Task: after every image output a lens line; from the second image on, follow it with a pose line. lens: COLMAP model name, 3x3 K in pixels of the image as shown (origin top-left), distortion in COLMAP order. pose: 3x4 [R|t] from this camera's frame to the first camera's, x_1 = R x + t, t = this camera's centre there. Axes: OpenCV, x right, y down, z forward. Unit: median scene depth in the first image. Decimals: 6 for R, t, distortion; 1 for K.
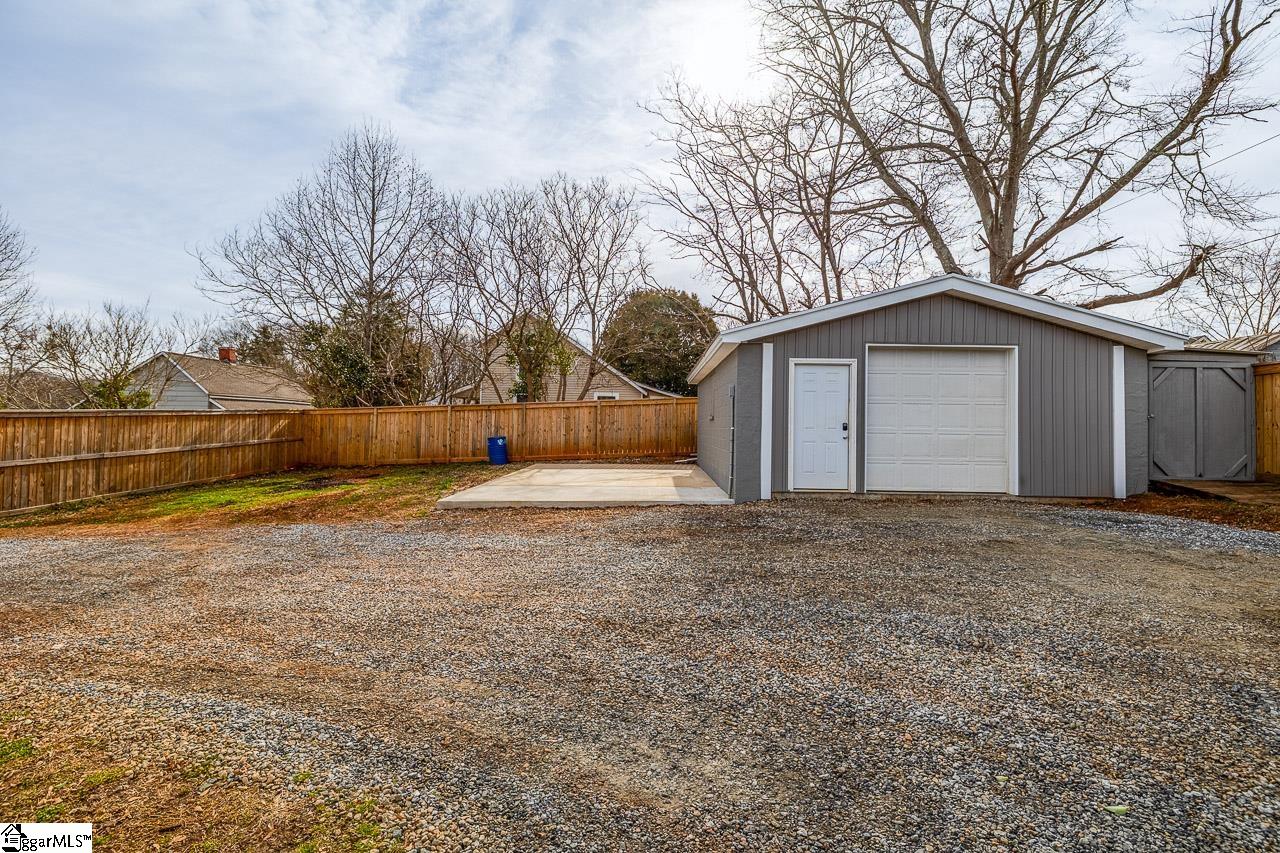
lens RADIAL K [[598.3, 0, 642.0], [0, 598.3, 417.0], [0, 0, 1]] dist [-0.006604, -0.000205]
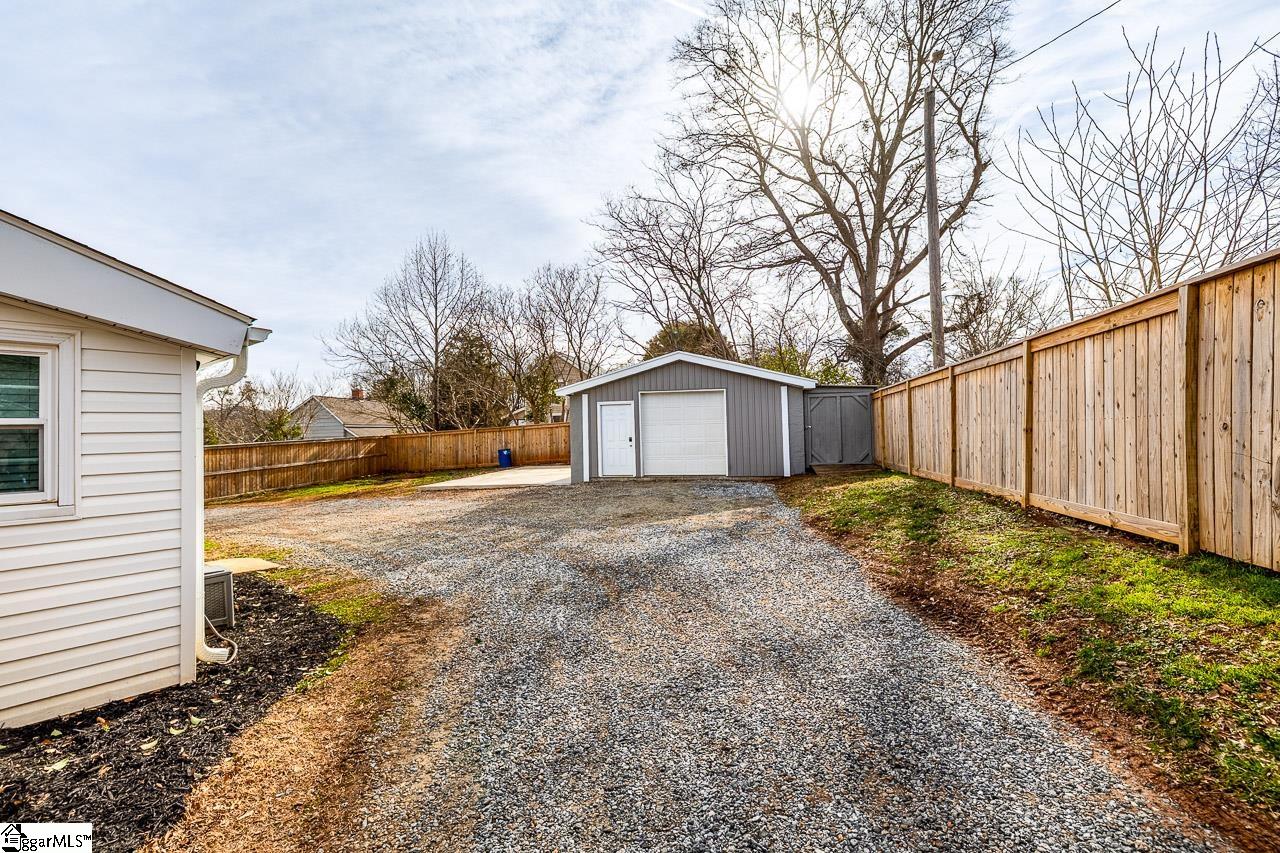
lens RADIAL K [[538.0, 0, 643.6], [0, 538.0, 427.7], [0, 0, 1]] dist [-0.002260, -0.000561]
pose [[0.987473, -0.038433, -0.153033, 0.484123], [0.039422, 0.999217, 0.003433, -0.017411], [0.152781, -0.009423, 0.988215, -0.433254]]
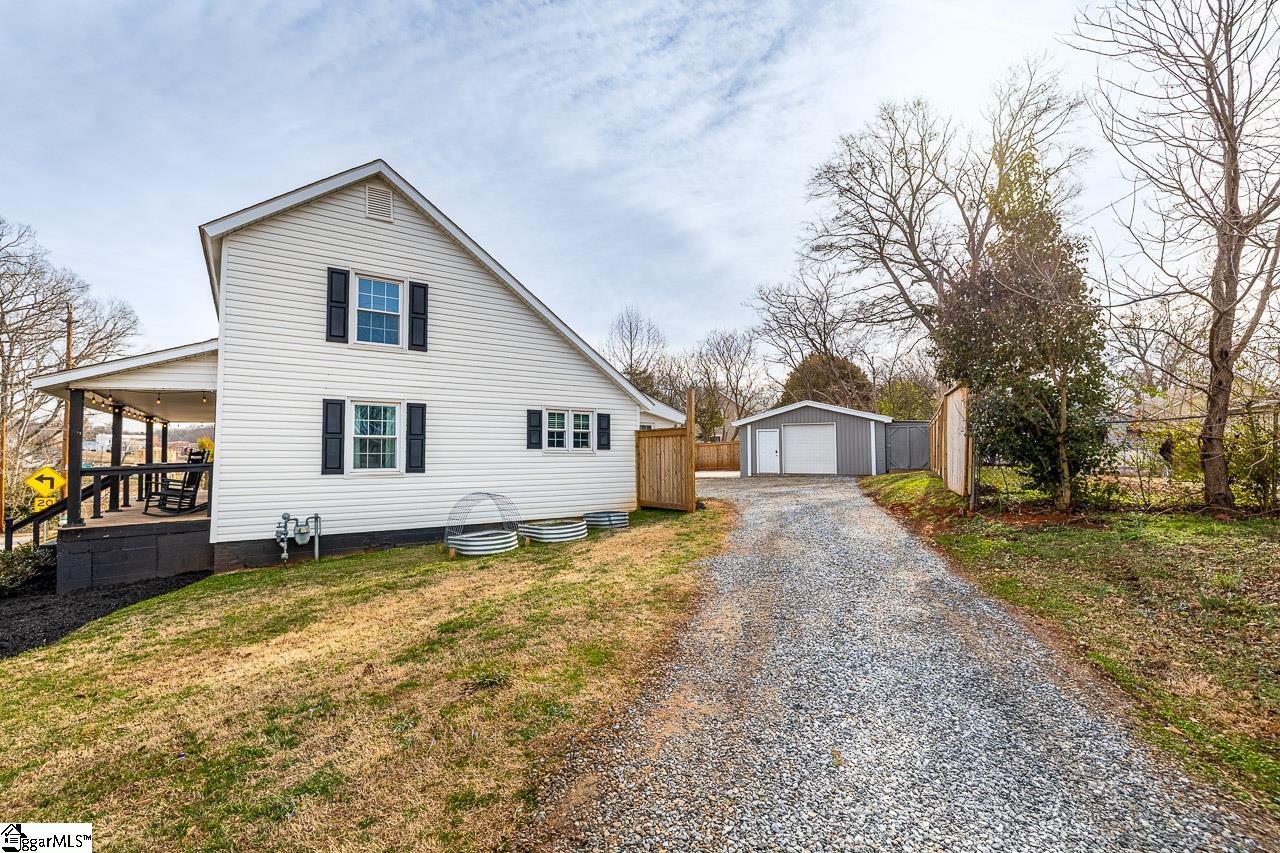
lens RADIAL K [[538.0, 0, 642.9], [0, 538.0, 441.4], [0, 0, 1]] dist [-0.002260, -0.000561]
pose [[0.918604, -0.027859, -0.394197, 0.613332], [0.023059, 0.999591, -0.016908, -0.004633], [0.394507, 0.006442, 0.918870, -1.344095]]
